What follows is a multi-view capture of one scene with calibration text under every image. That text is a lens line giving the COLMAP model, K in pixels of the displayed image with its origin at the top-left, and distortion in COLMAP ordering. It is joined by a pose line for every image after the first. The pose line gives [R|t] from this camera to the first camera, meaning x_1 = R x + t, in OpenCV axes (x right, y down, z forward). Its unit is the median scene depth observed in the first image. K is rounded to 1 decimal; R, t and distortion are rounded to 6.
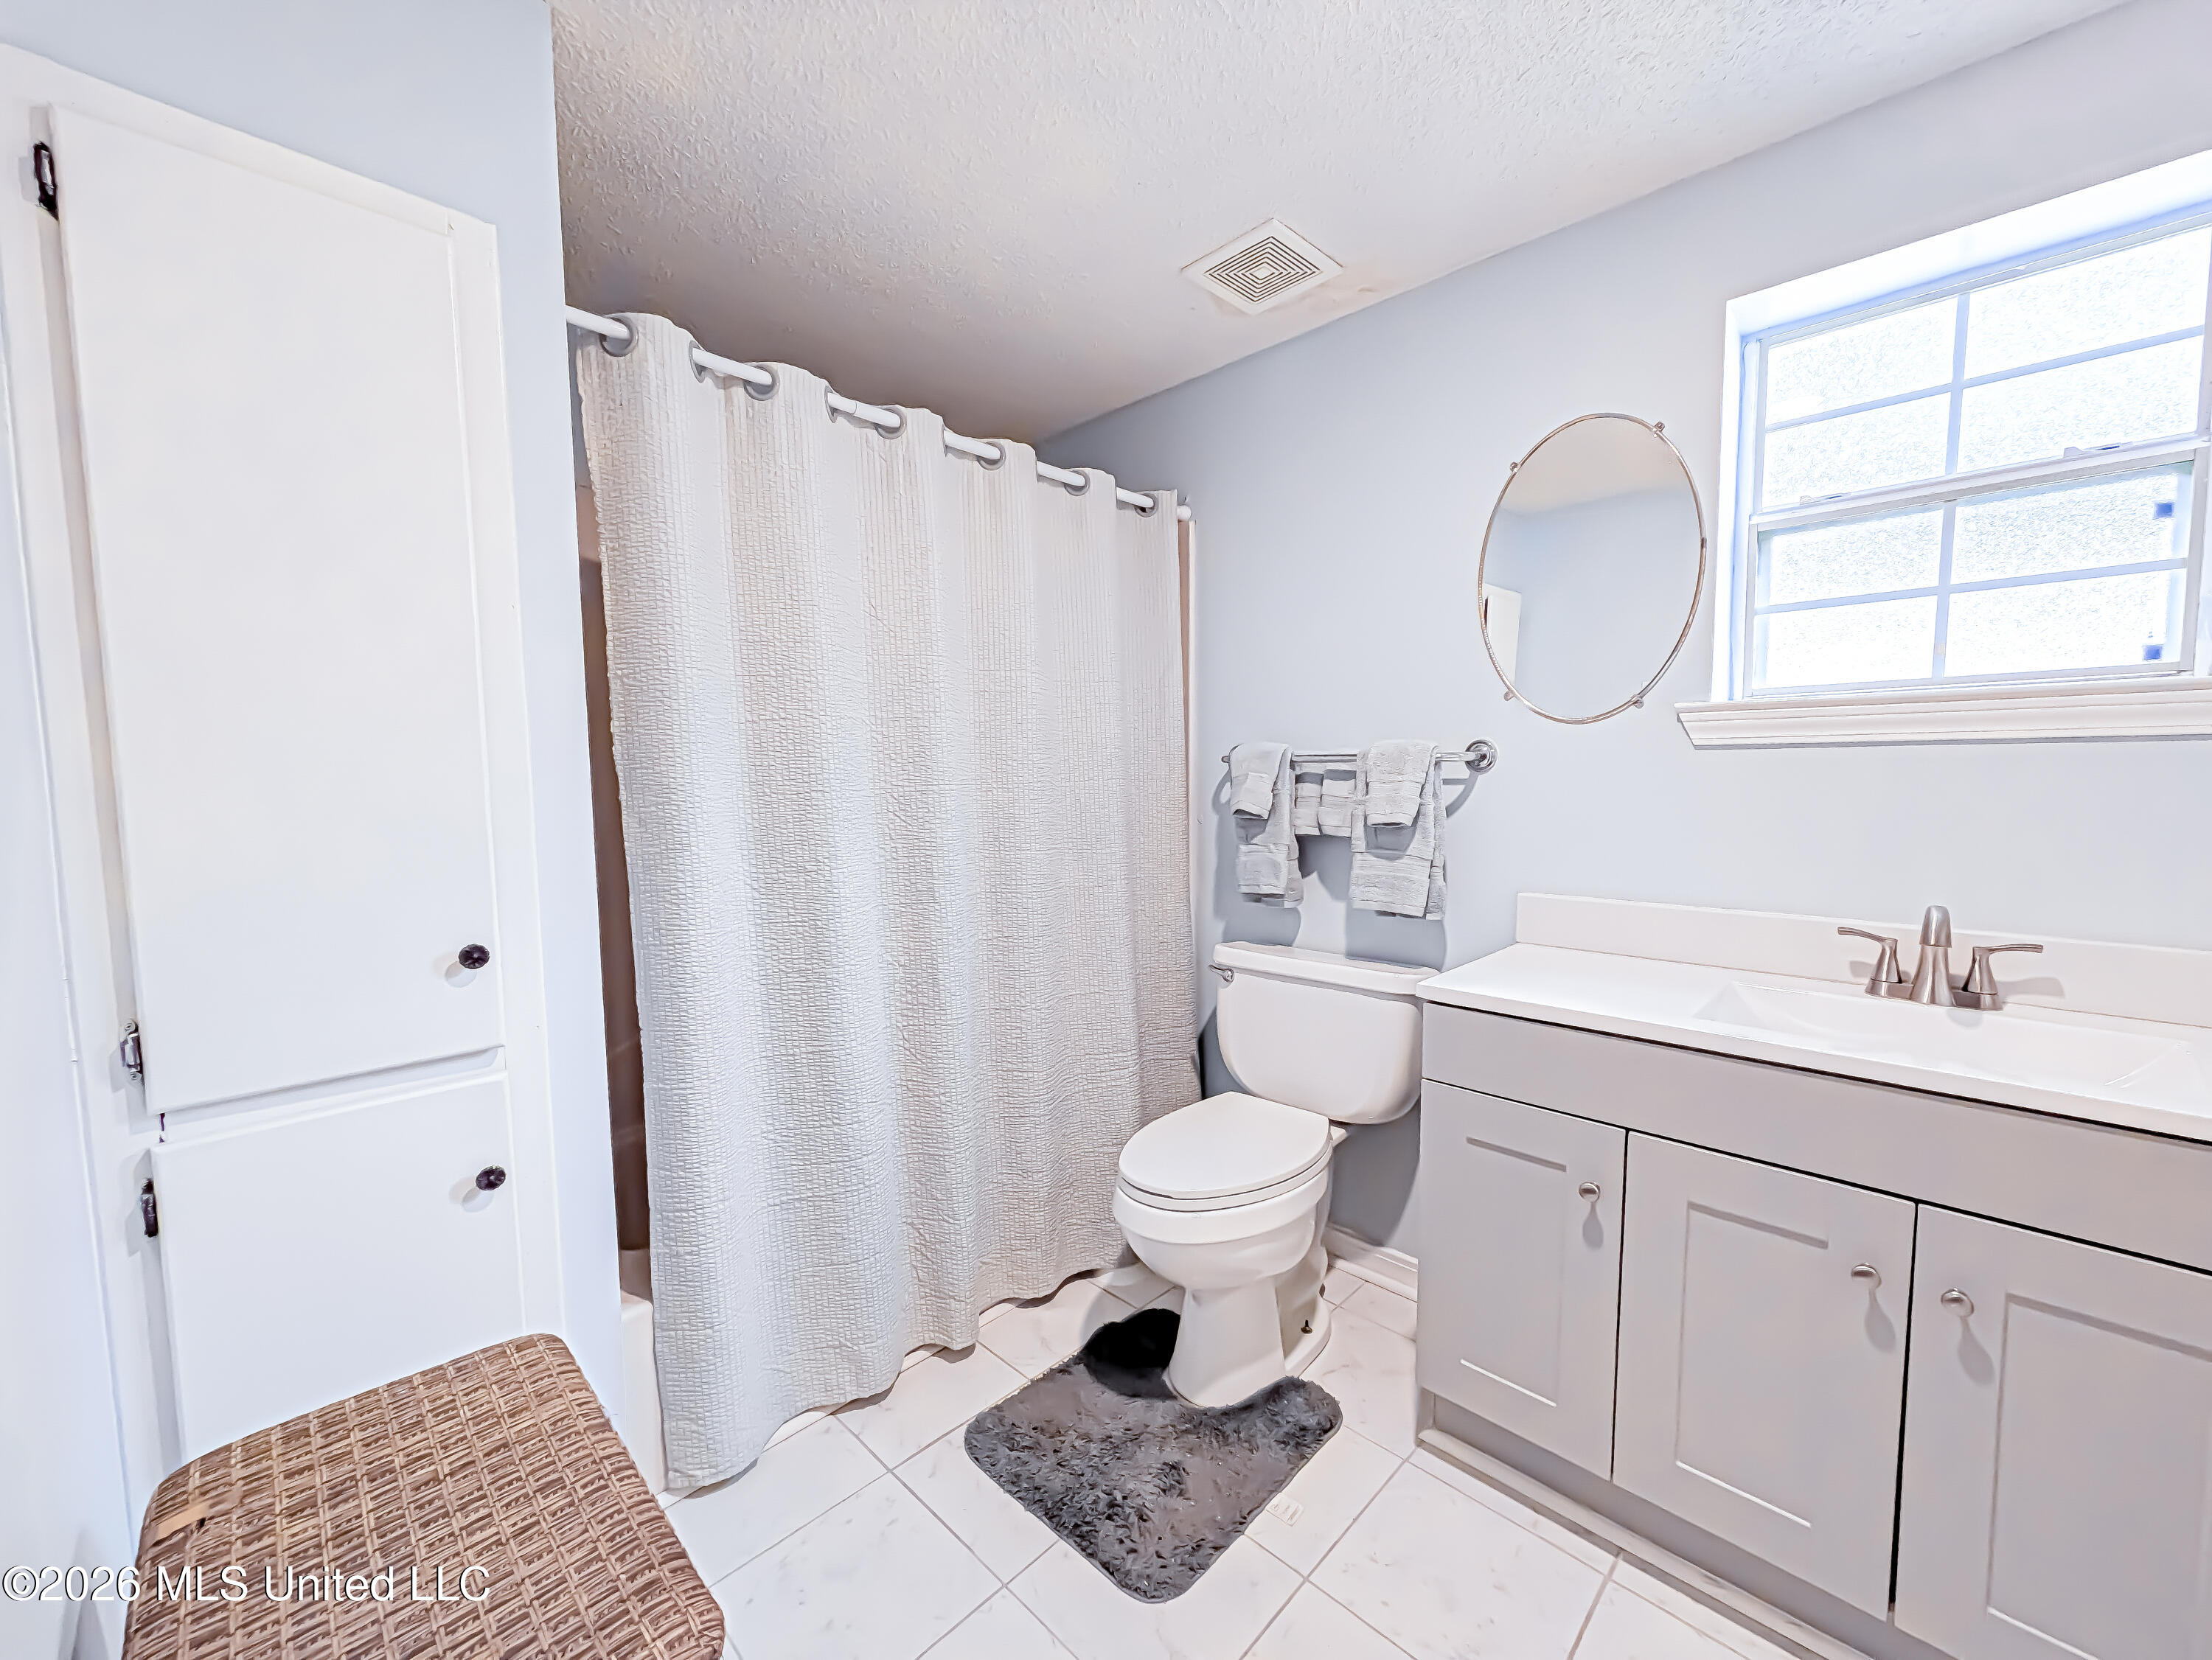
lens RADIAL K [[876.5, 0, 1110.0], [0, 876.5, 835.3], [0, 0, 1]] dist [0.001897, 0.000024]
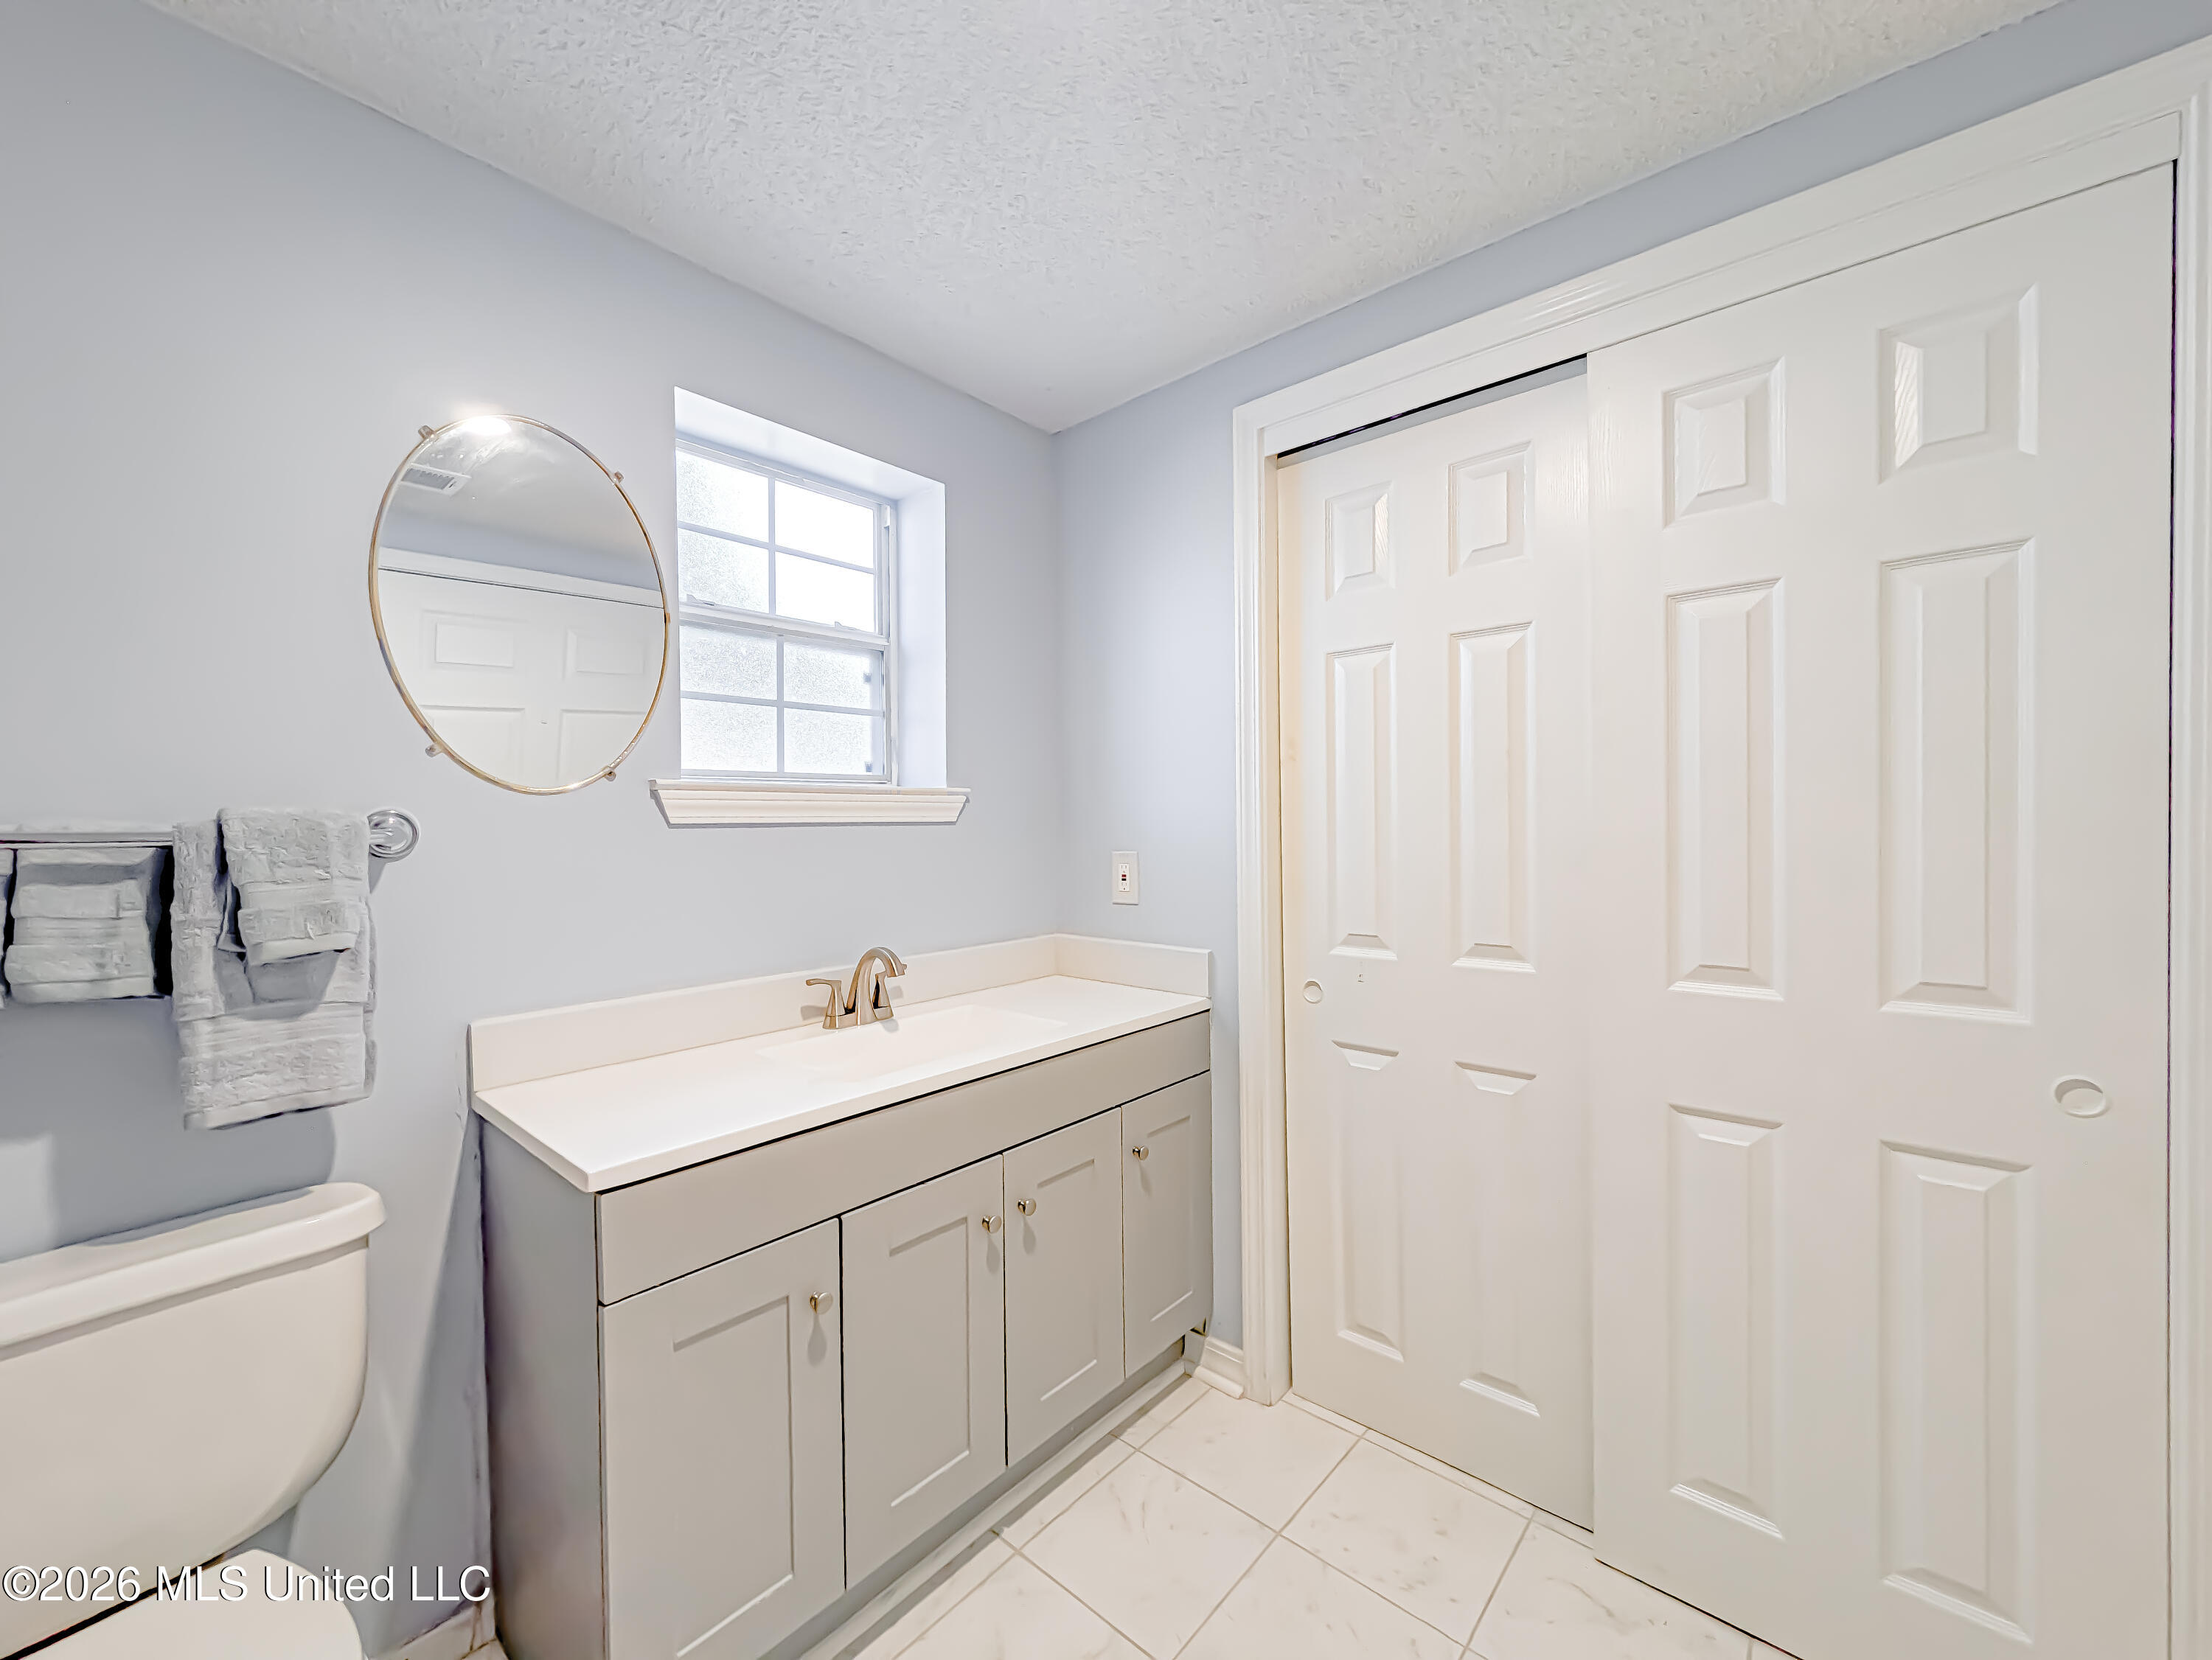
lens RADIAL K [[876.5, 0, 1110.0], [0, 876.5, 835.3], [0, 0, 1]] dist [0.001897, 0.000024]
pose [[-0.062359, -0.004368, 0.998044, -0.362119], [0.086975, 0.996162, 0.009794, -0.063664], [-0.994257, 0.087416, -0.061739, 0.644994]]
